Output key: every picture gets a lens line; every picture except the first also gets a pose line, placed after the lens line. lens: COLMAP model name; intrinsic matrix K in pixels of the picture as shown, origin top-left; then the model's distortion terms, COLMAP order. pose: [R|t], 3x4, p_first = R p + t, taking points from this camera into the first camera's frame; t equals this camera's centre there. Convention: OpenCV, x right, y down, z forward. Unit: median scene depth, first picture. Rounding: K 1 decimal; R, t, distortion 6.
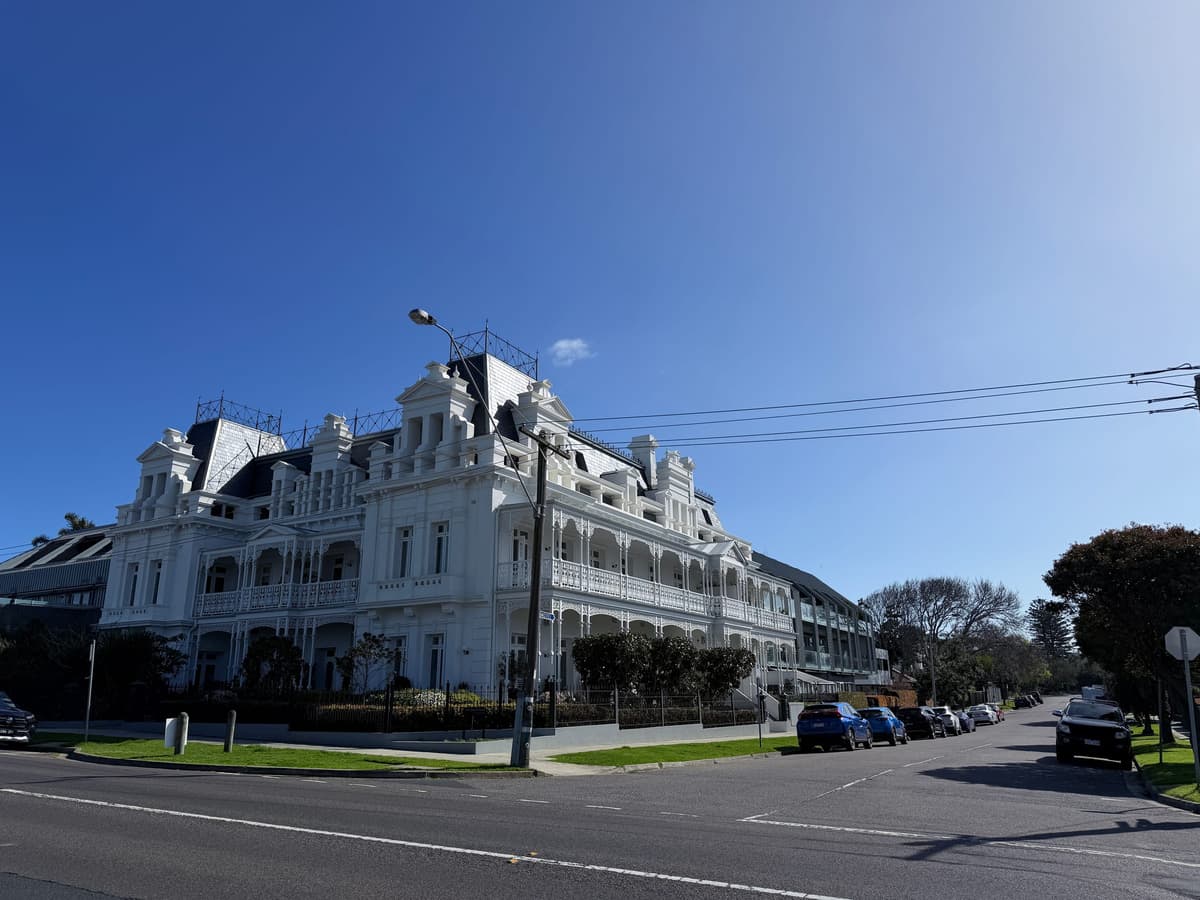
lens RADIAL K [[857.2, 0, 601.1], [0, 857.2, 436.9], [0, 0, 1]] dist [0.109122, -0.133477]
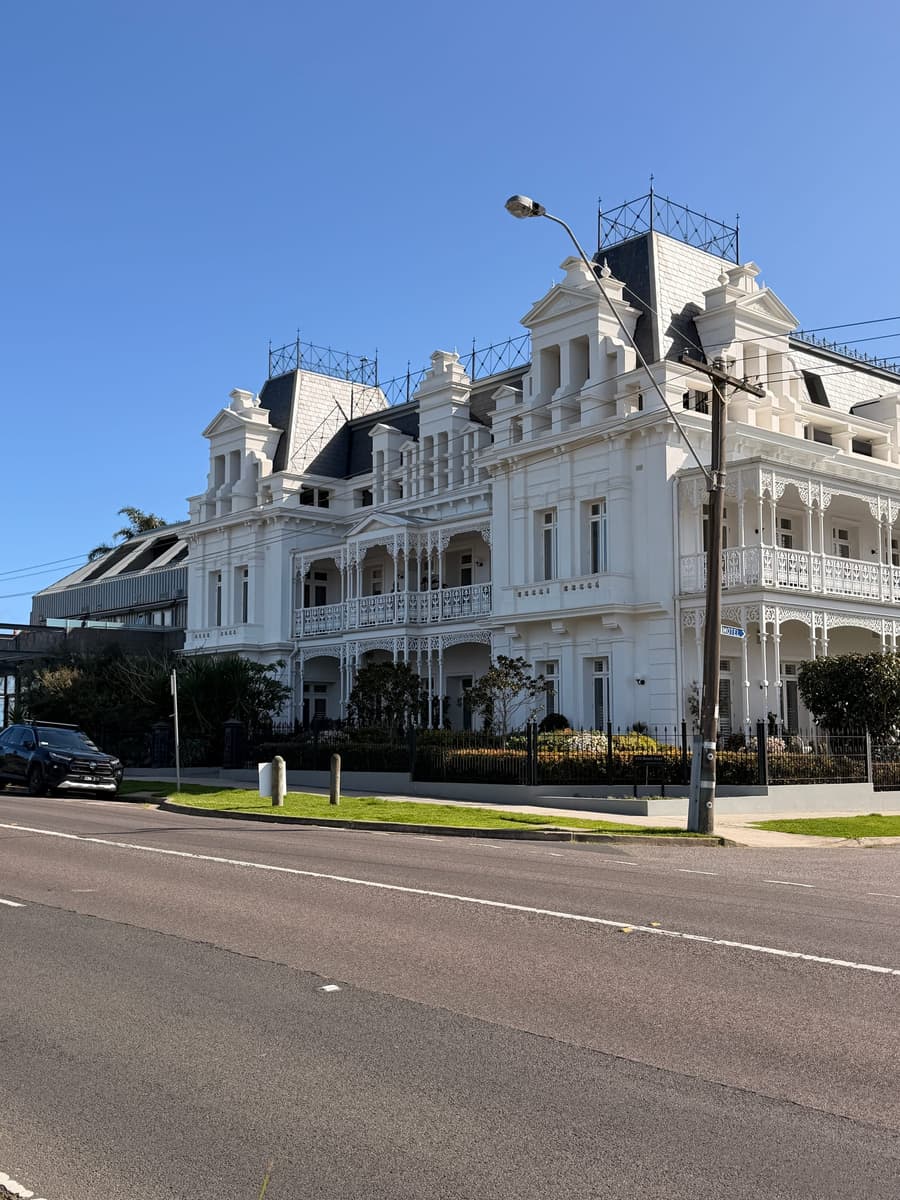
lens RADIAL K [[1329.9, 0, 461.6], [0, 1329.9, 605.3], [0, 0, 1]] dist [0.154121, 0.000000]
pose [[0.949123, -0.029414, -0.313529, 0.040664], [0.086972, 0.981388, 0.171215, -0.009076], [0.302657, -0.189772, 0.934016, -0.039317]]
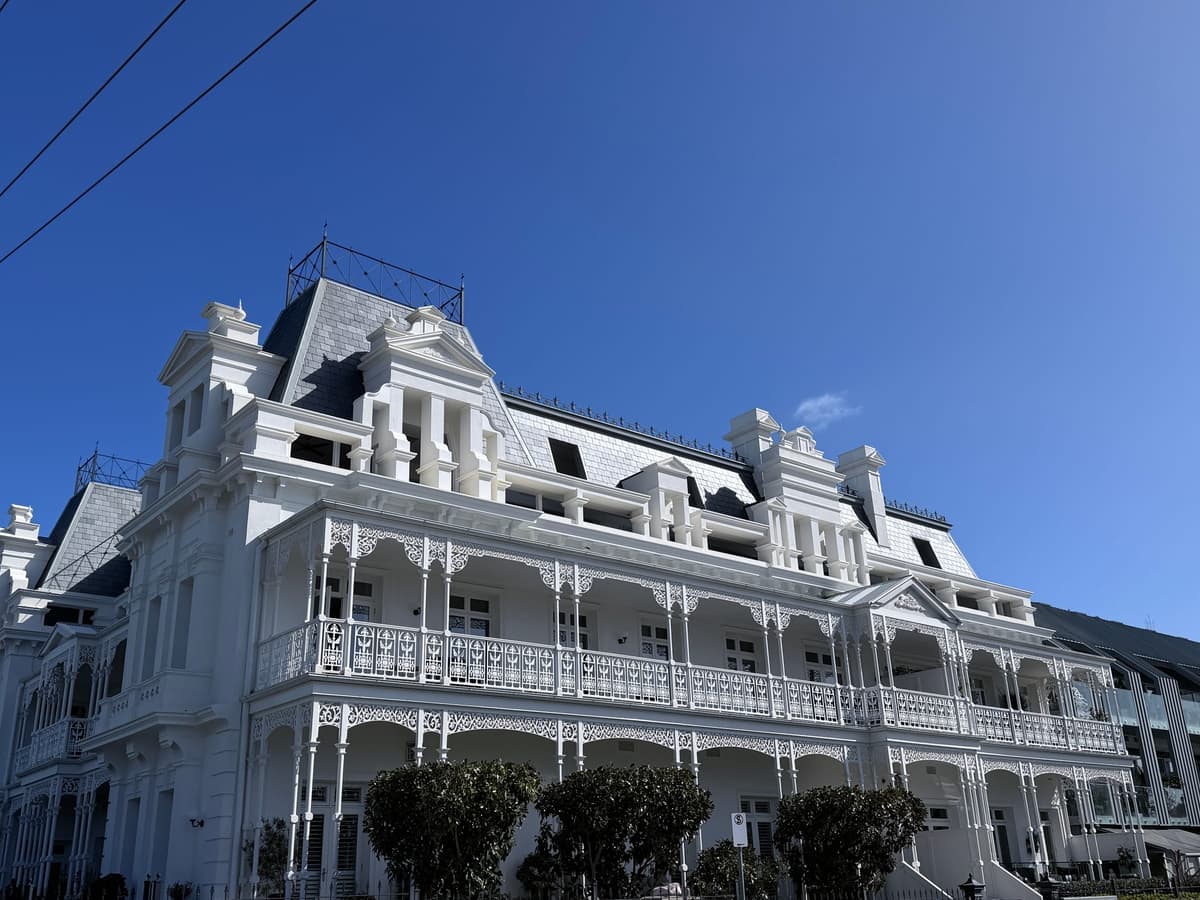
lens RADIAL K [[1104.6, 0, 605.1], [0, 1104.6, 476.6], [0, 0, 1]] dist [0.101394, 0.000000]
pose [[0.928656, -0.147178, -0.340494, 0.275993], [0.127793, 0.988665, -0.078808, 0.114656], [0.348233, 0.029672, 0.936938, 0.400993]]
